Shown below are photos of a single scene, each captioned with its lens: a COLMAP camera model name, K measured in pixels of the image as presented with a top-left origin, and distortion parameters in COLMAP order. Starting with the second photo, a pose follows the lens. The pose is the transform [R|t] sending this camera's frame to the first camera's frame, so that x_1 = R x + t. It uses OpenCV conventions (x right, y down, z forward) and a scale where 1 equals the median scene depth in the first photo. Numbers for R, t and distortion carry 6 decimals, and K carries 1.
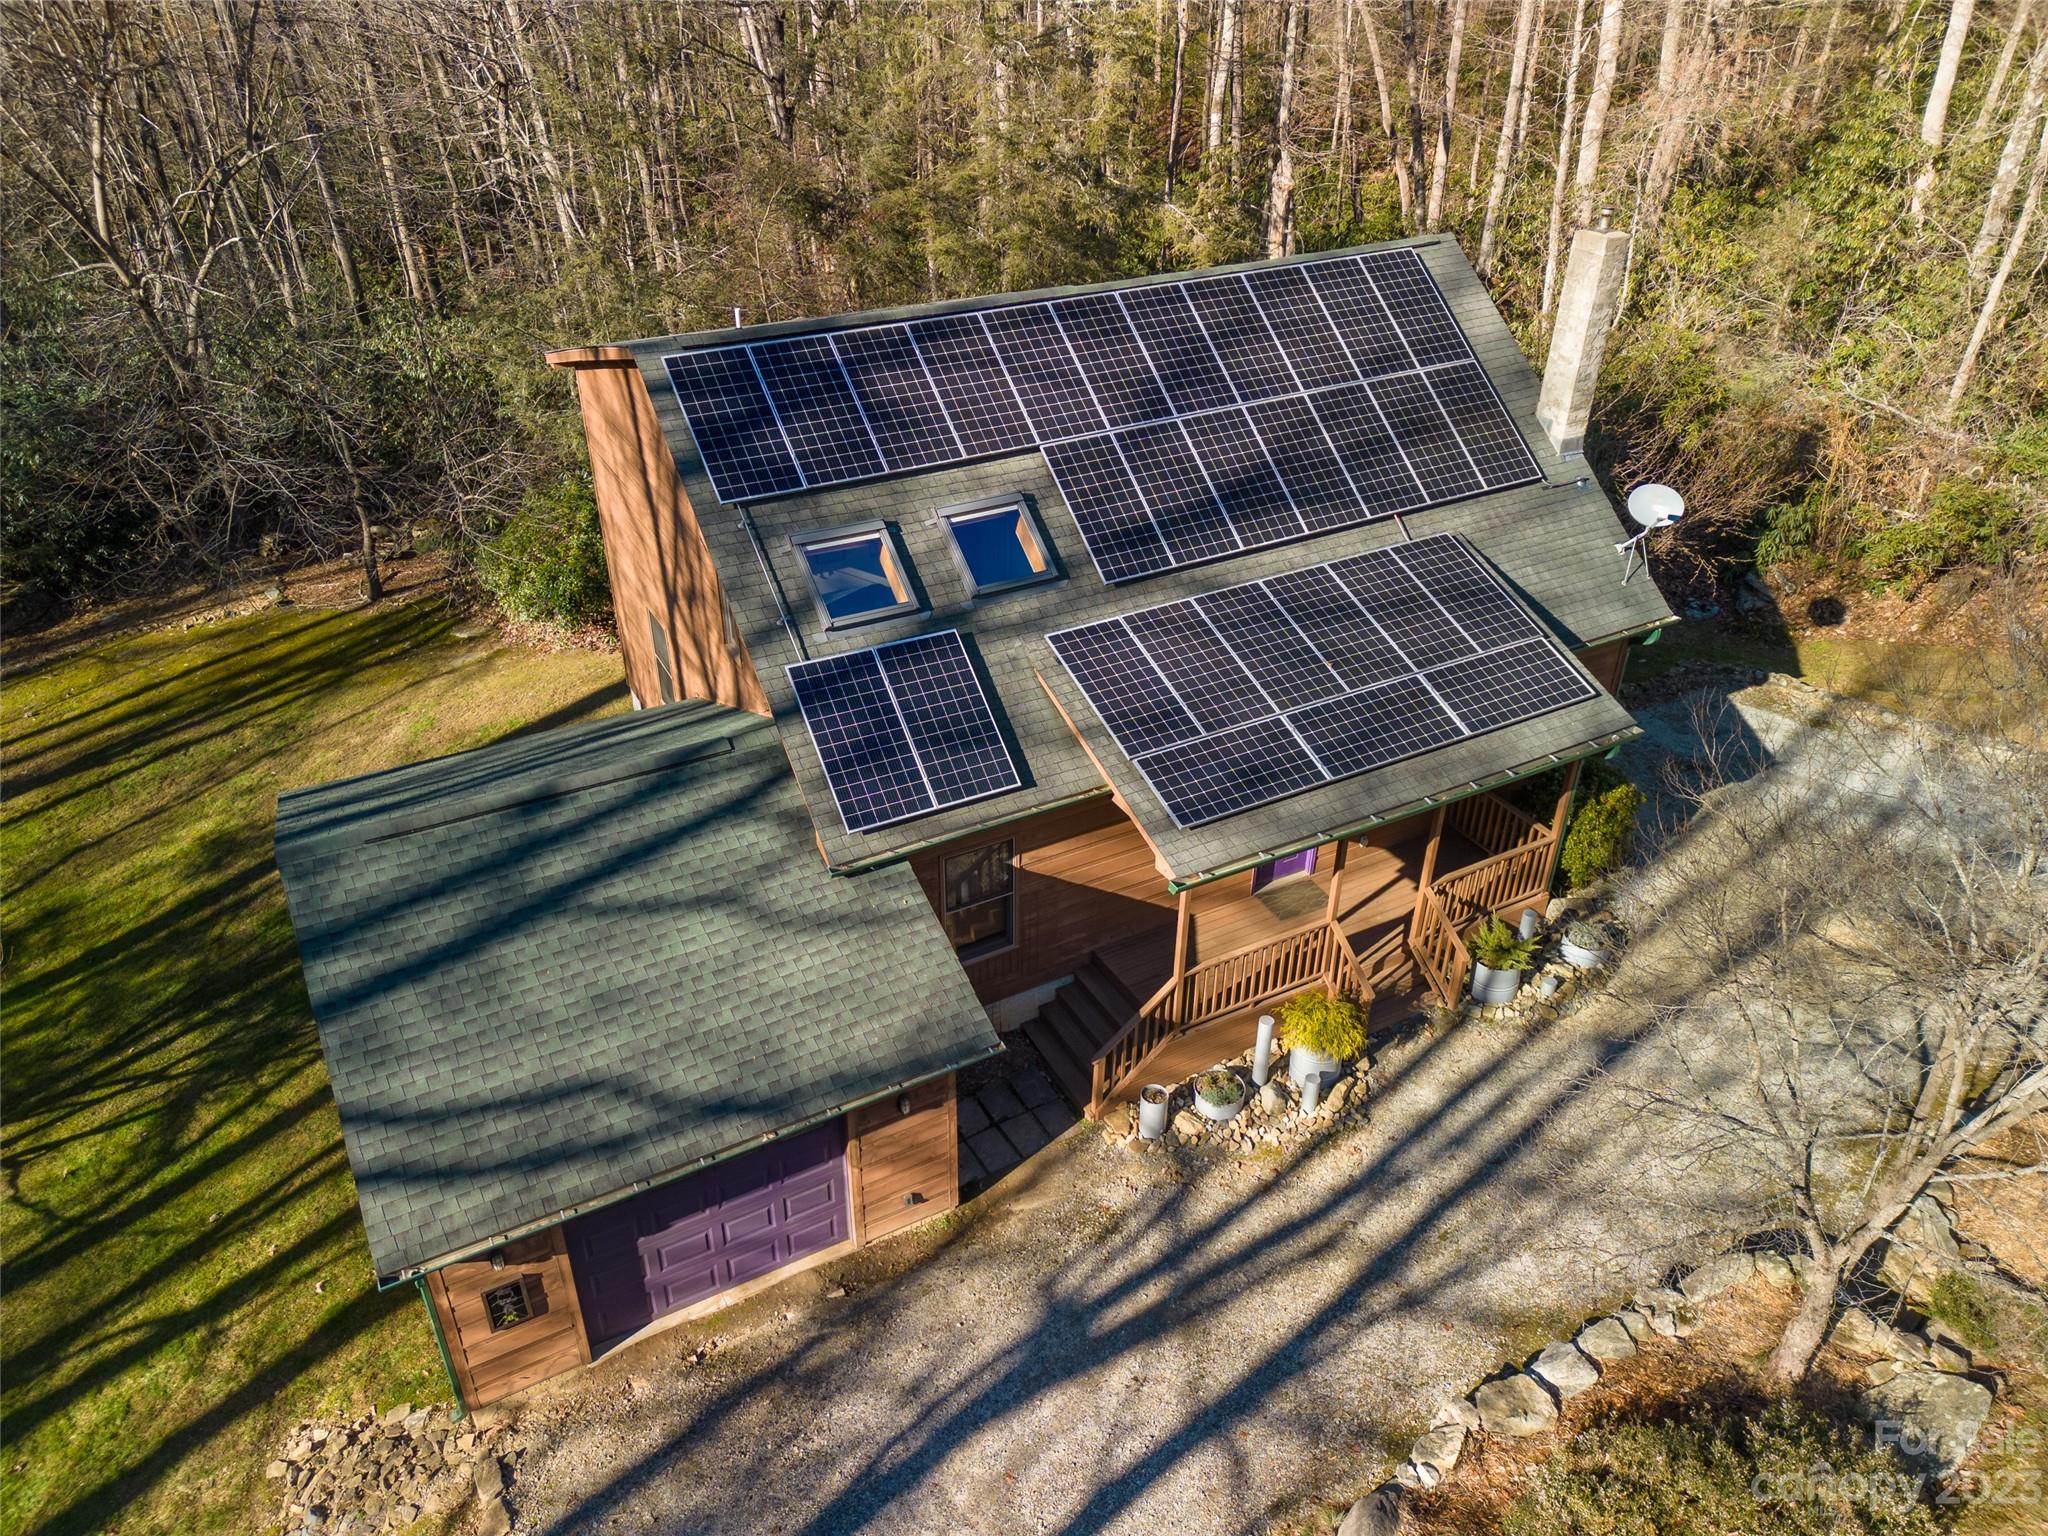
lens RADIAL K [[1620.5, 0, 1020.4], [0, 1620.5, 621.5], [0, 0, 1]] dist [0.016486, -0.003314]
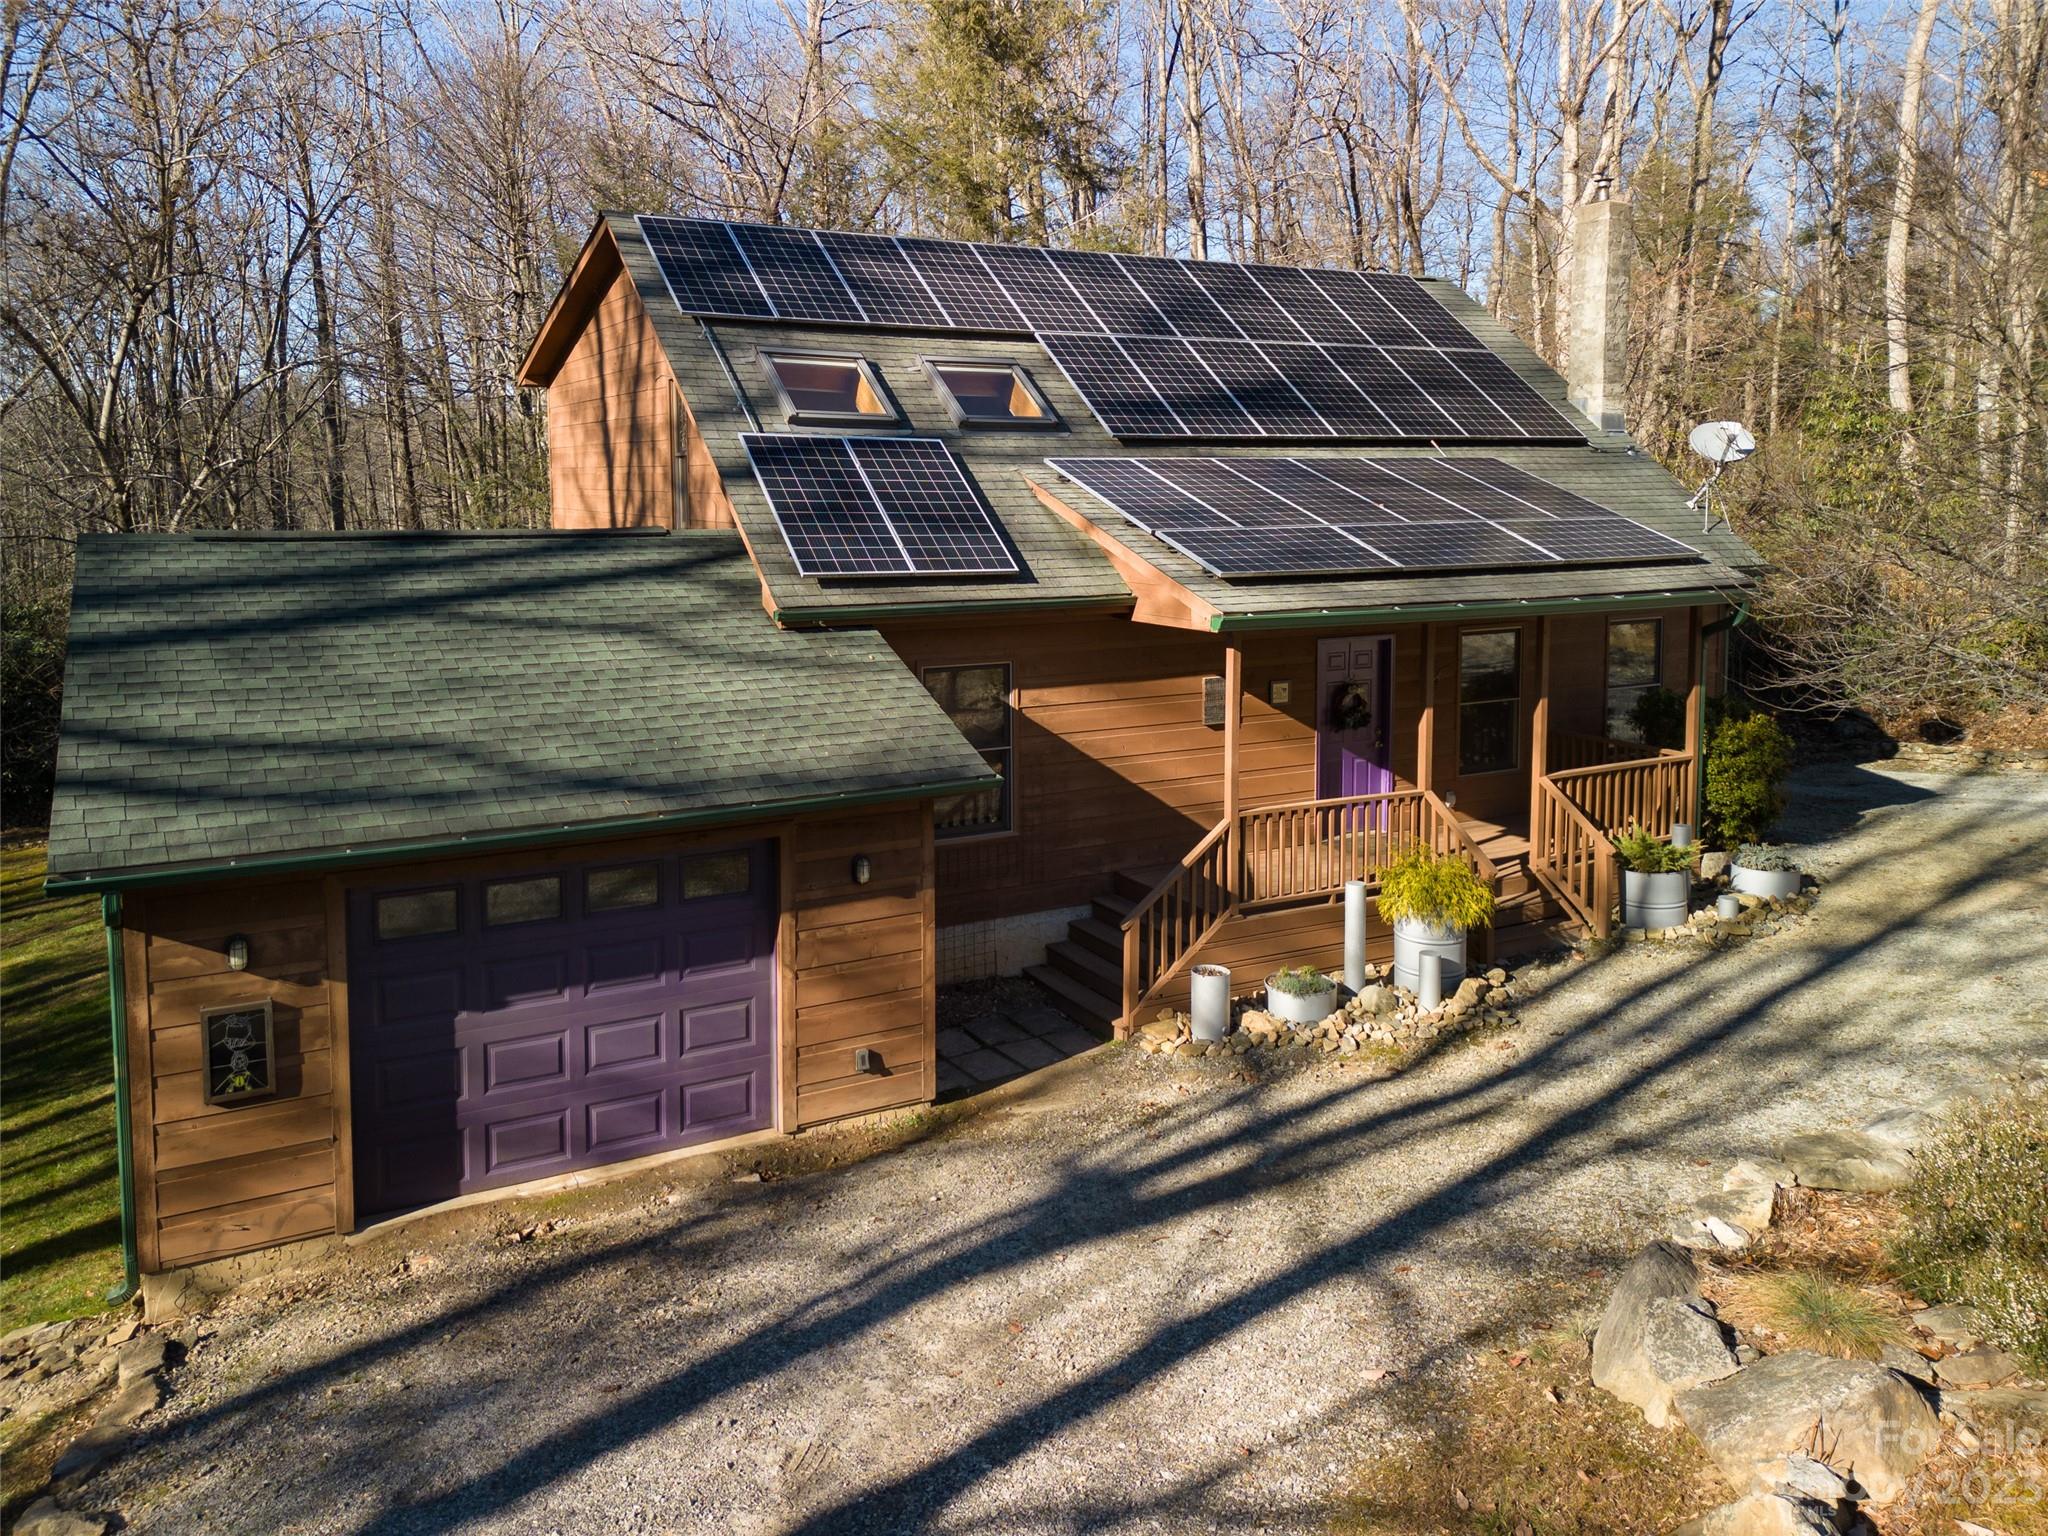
lens RADIAL K [[1581.1, 0, 989.4], [0, 1581.1, 482.9], [0, 0, 1]] dist [0.007800, 0.004723]
pose [[0.999872, -0.011172, -0.011463, -0.004793], [0.004199, 0.874137, -0.485661, 0.459901], [0.015445, 0.485550, 0.874072, 0.294997]]
